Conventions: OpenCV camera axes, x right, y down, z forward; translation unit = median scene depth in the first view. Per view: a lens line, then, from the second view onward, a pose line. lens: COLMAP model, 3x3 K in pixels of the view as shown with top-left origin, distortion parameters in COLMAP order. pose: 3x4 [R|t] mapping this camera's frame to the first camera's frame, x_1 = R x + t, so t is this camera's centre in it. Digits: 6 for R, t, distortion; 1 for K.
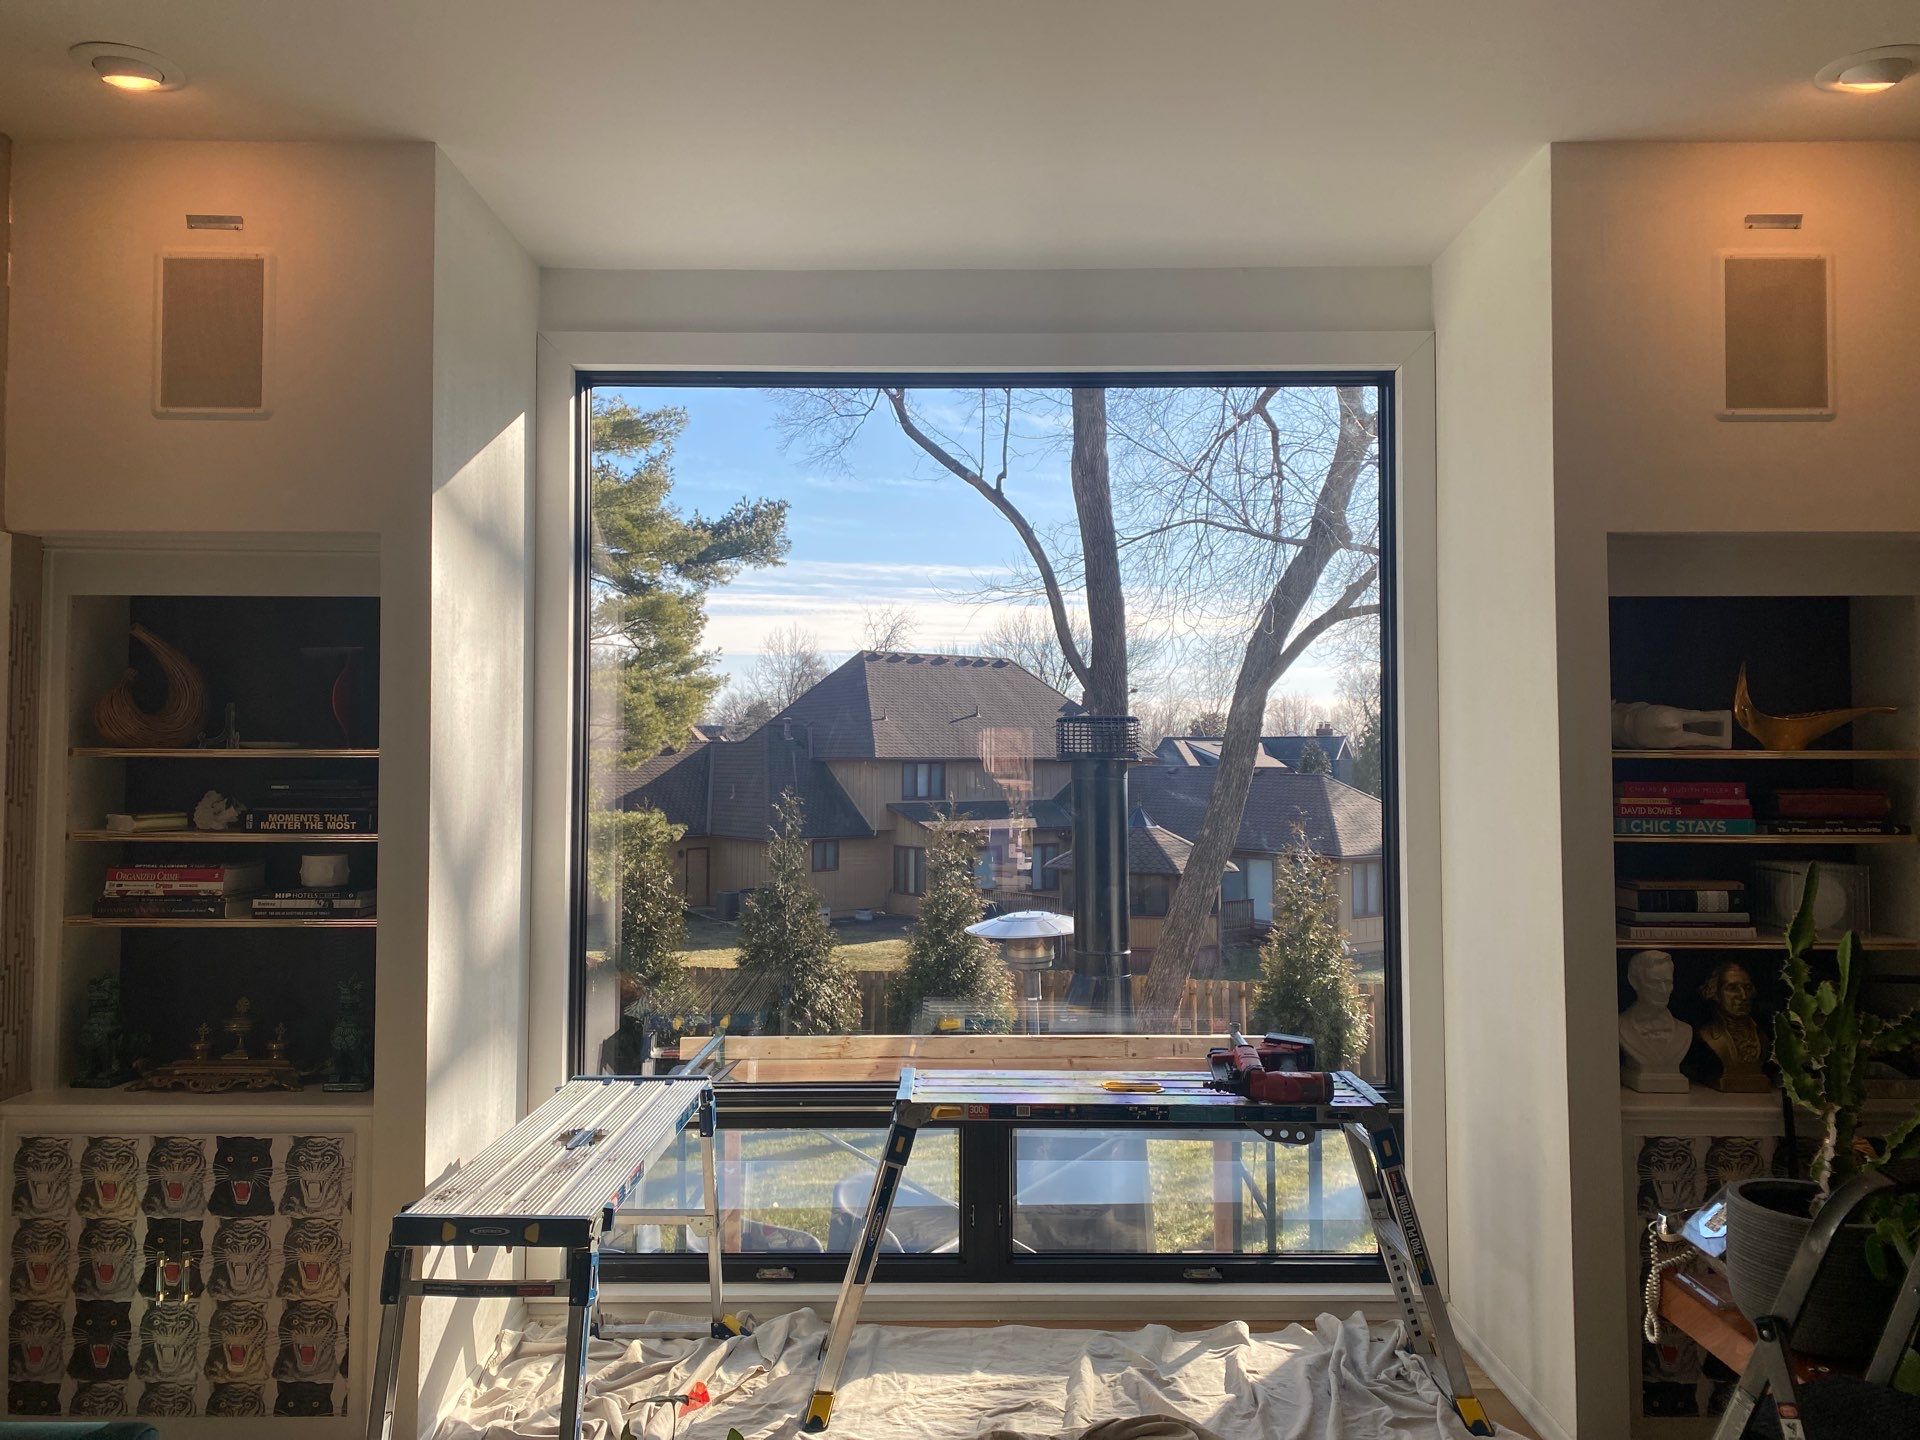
lens RADIAL K [[1429.7, 0, 955.9], [0, 1429.7, 718.2], [0, 0, 1]] dist [0.041654, -0.038341]
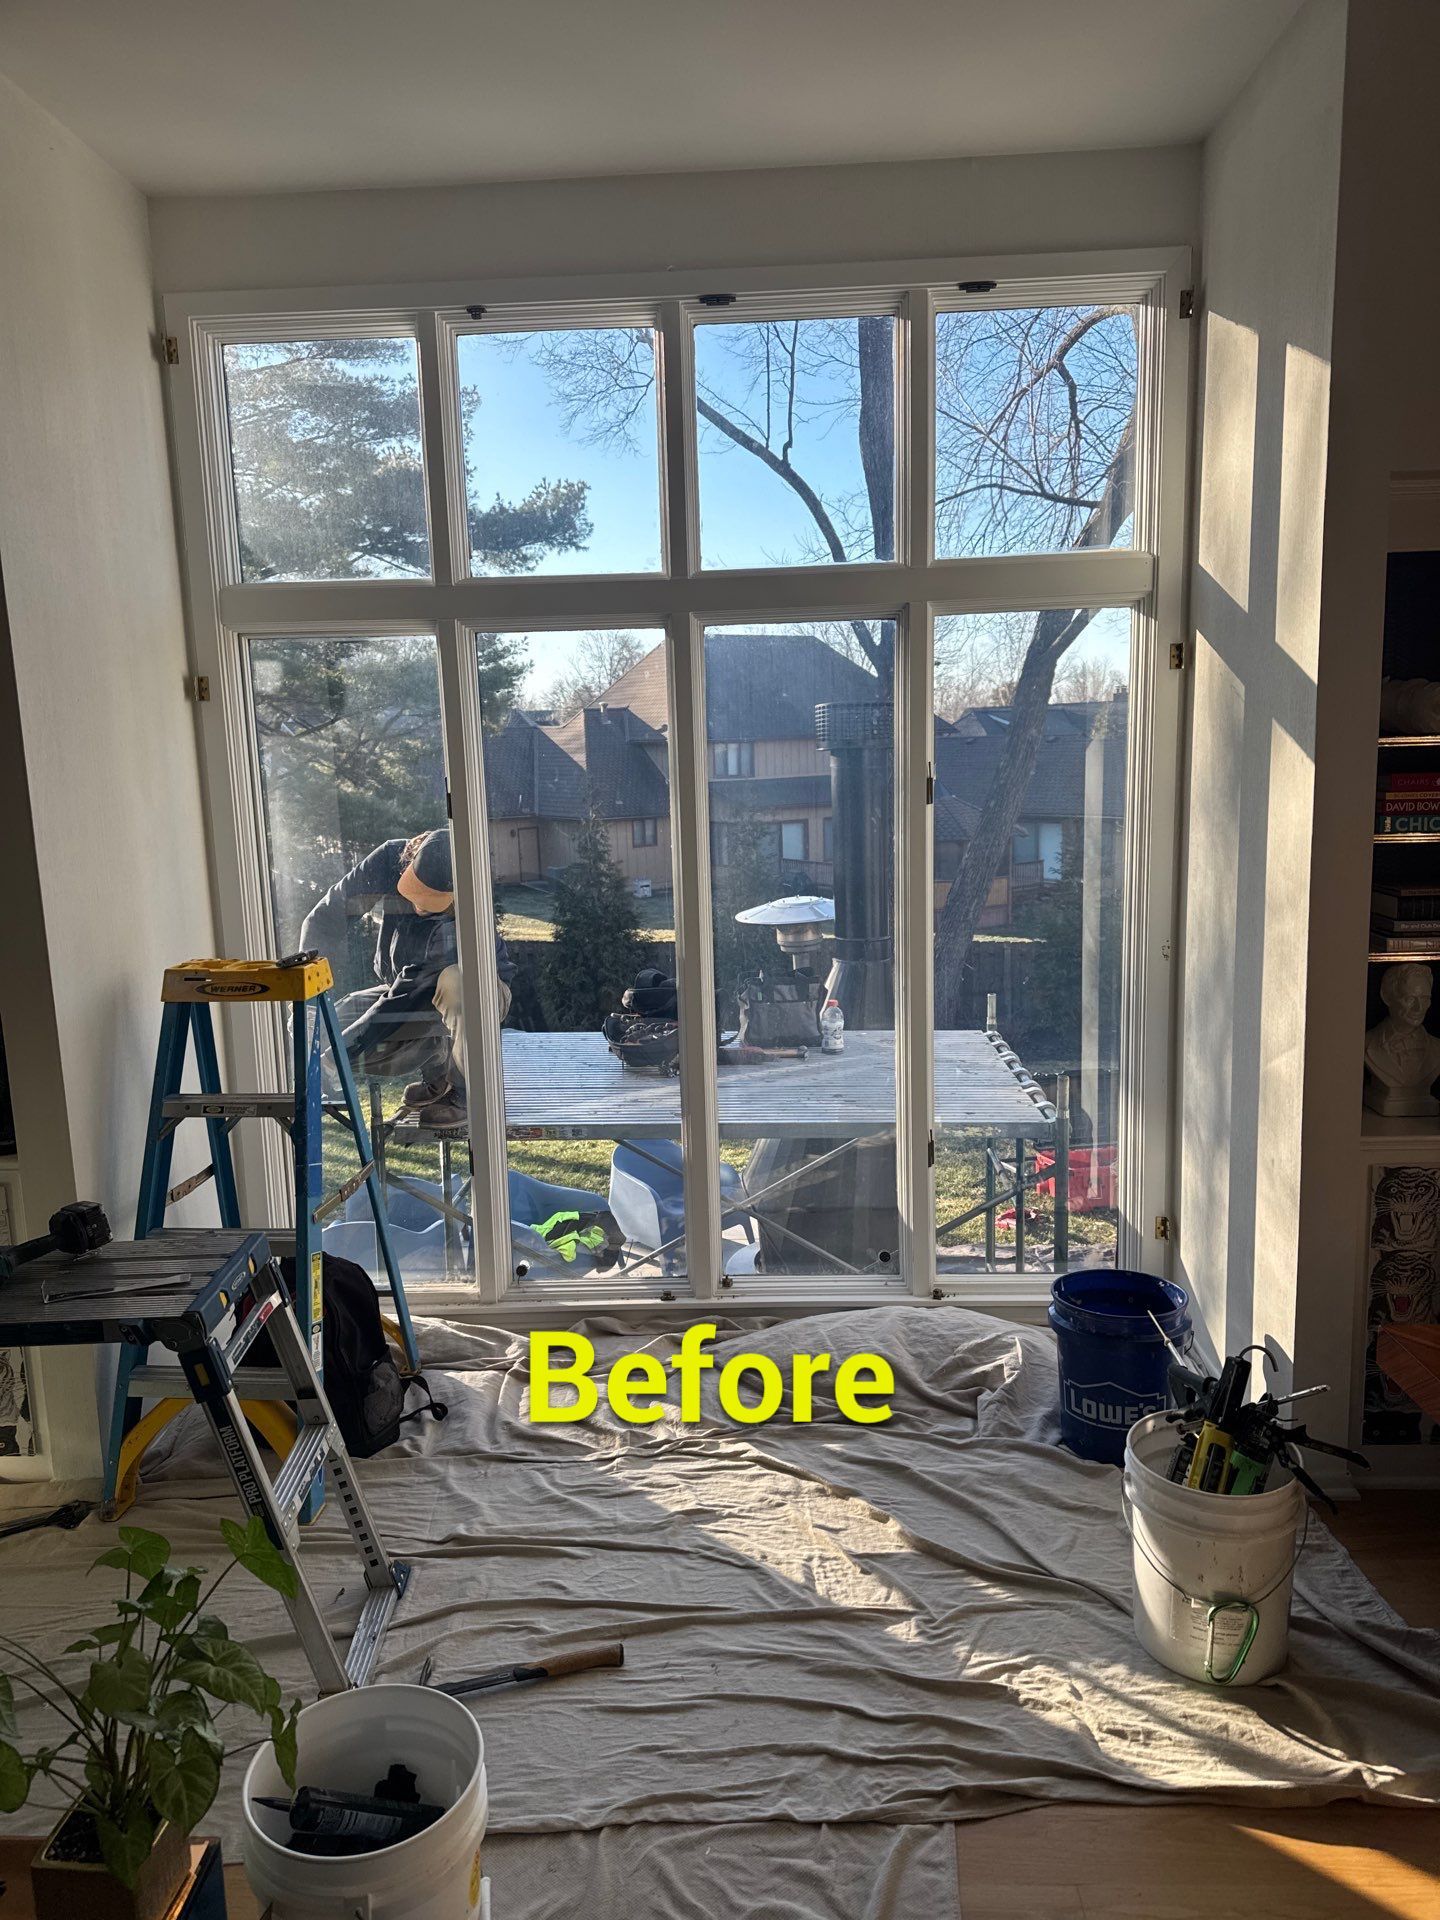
lens RADIAL K [[1316.4, 0, 728.3], [0, 1316.4, 959.8], [0, 0, 1]] dist [0.055679, -0.010667]
pose [[0.999027, -0.022718, -0.037811, 0.075458], [0.029711, 0.980131, 0.196112, -0.012965], [0.032604, -0.197044, 0.979852, 0.143788]]
